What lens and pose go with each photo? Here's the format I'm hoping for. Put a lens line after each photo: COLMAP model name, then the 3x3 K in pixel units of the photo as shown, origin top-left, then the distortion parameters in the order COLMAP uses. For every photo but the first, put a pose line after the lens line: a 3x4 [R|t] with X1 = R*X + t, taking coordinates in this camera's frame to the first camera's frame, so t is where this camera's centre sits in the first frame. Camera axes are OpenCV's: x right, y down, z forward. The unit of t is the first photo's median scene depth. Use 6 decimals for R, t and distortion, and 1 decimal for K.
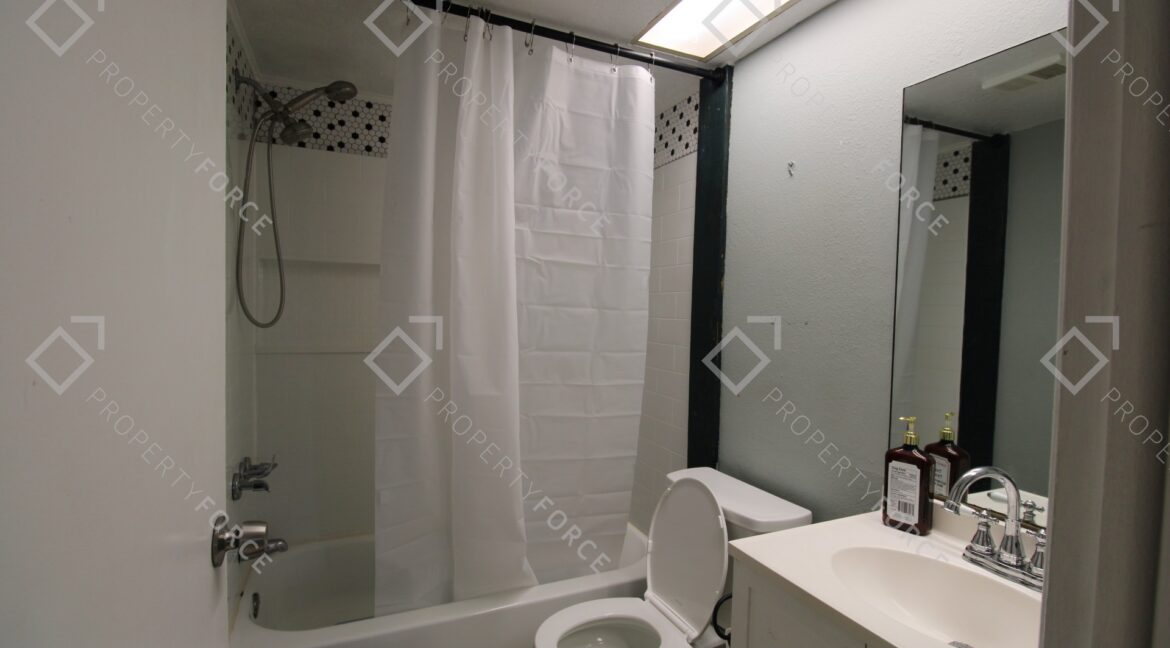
lens RADIAL K [[544.7, 0, 593.5], [0, 544.7, 327.5], [0, 0, 1]] dist [0.002158, -0.013053]
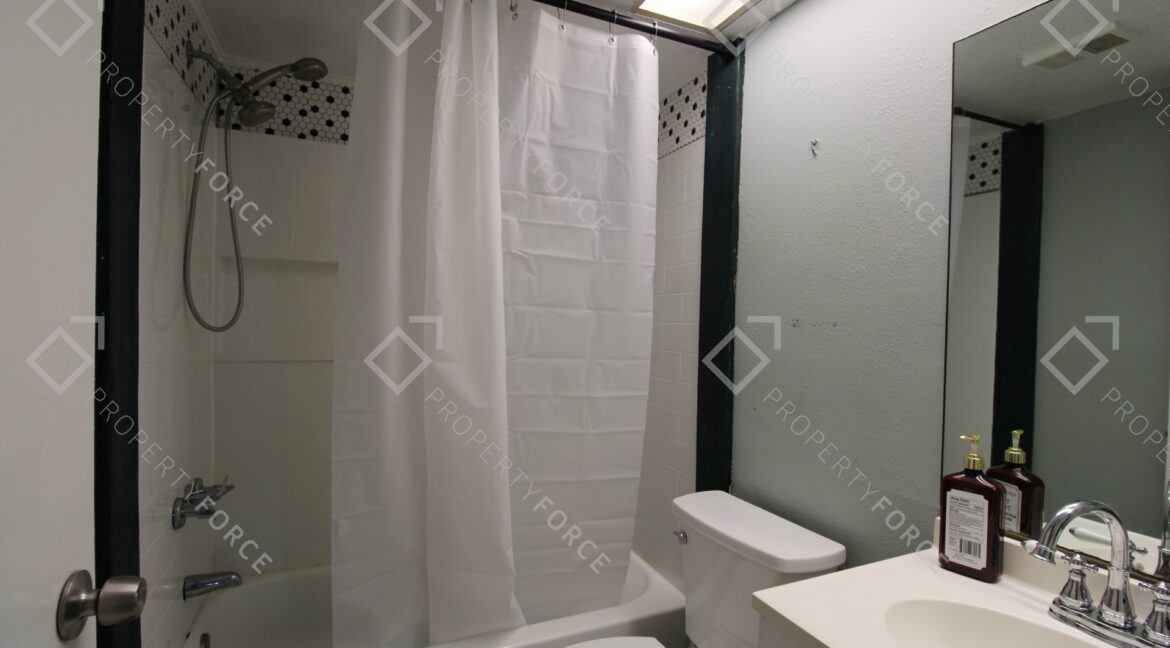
lens RADIAL K [[544.7, 0, 593.5], [0, 544.7, 327.5], [0, 0, 1]] dist [0.002158, -0.013053]
pose [[0.999978, -0.000934, -0.006562, 0.012732], [0.000787, 0.999749, -0.022409, 0.014019], [0.006581, 0.022403, 0.999727, 0.119652]]
